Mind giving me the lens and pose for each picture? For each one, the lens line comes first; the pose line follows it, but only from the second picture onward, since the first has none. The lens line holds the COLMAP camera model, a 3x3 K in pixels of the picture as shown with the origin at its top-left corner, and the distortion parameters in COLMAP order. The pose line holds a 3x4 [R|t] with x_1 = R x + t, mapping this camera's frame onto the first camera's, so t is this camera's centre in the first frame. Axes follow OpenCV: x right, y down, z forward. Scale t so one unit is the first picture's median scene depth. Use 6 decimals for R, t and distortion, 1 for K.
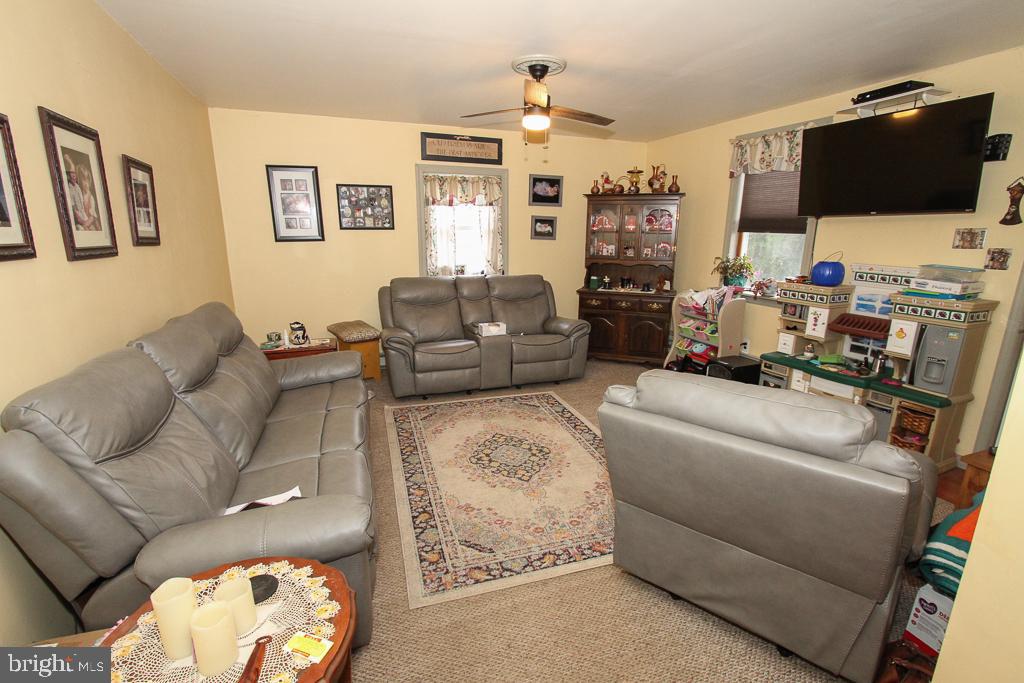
lens RADIAL K [[469.2, 0, 512.9], [0, 469.2, 344.0], [0, 0, 1]] dist [-0.017940, 0.002497]
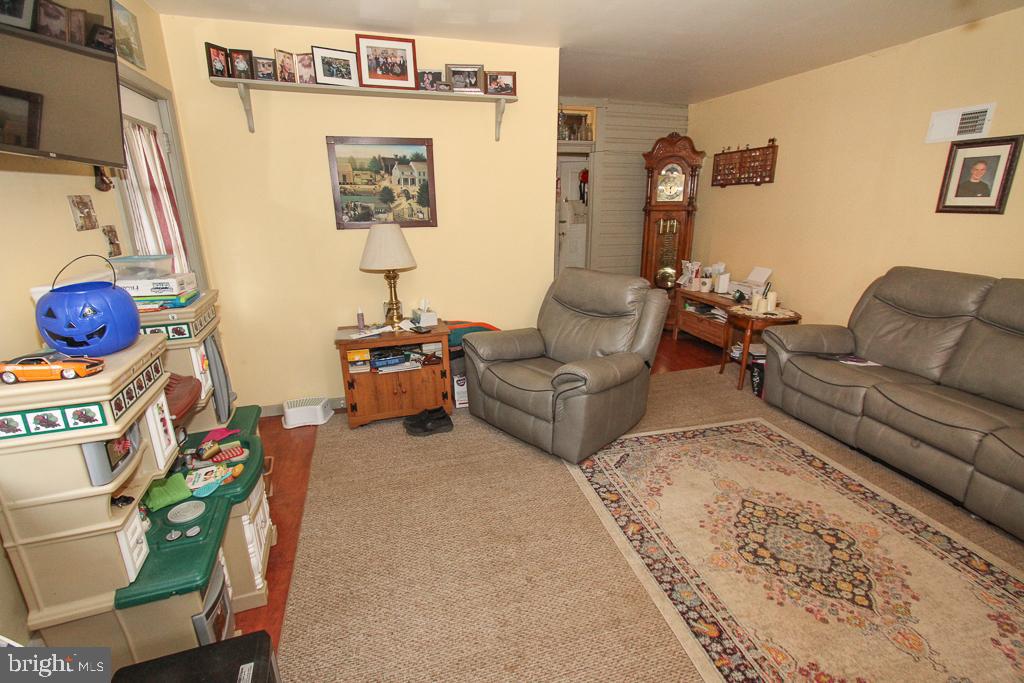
lens RADIAL K [[469.2, 0, 505.4], [0, 469.2, 347.0], [0, 0, 1]] dist [-0.017940, 0.002497]
pose [[-0.996509, -0.021898, 0.080563, 0.351683], [0.023024, 0.855480, 0.517324, -0.344900], [-0.080249, 0.517373, -0.851989, 1.419179]]
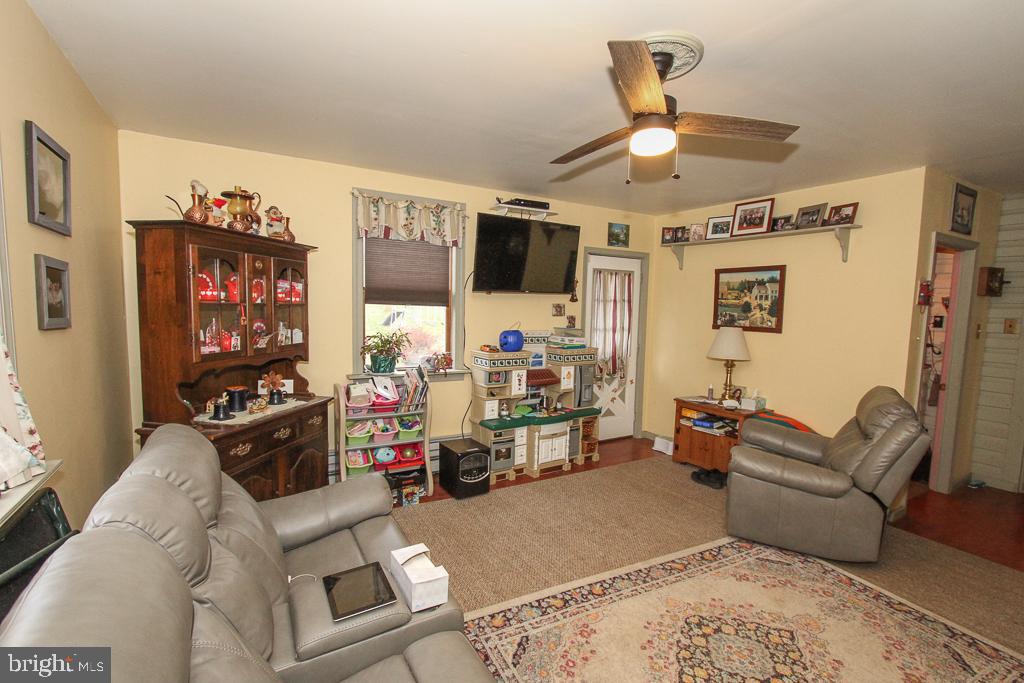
lens RADIAL K [[469.2, 0, 513.6], [0, 469.2, 344.7], [0, 0, 1]] dist [-0.017940, 0.002497]
pose [[-0.155356, -0.091884, 0.983576, -0.533699], [0.212078, 0.969347, 0.124052, -0.314688], [-0.964825, 0.227867, -0.131108, 1.262289]]
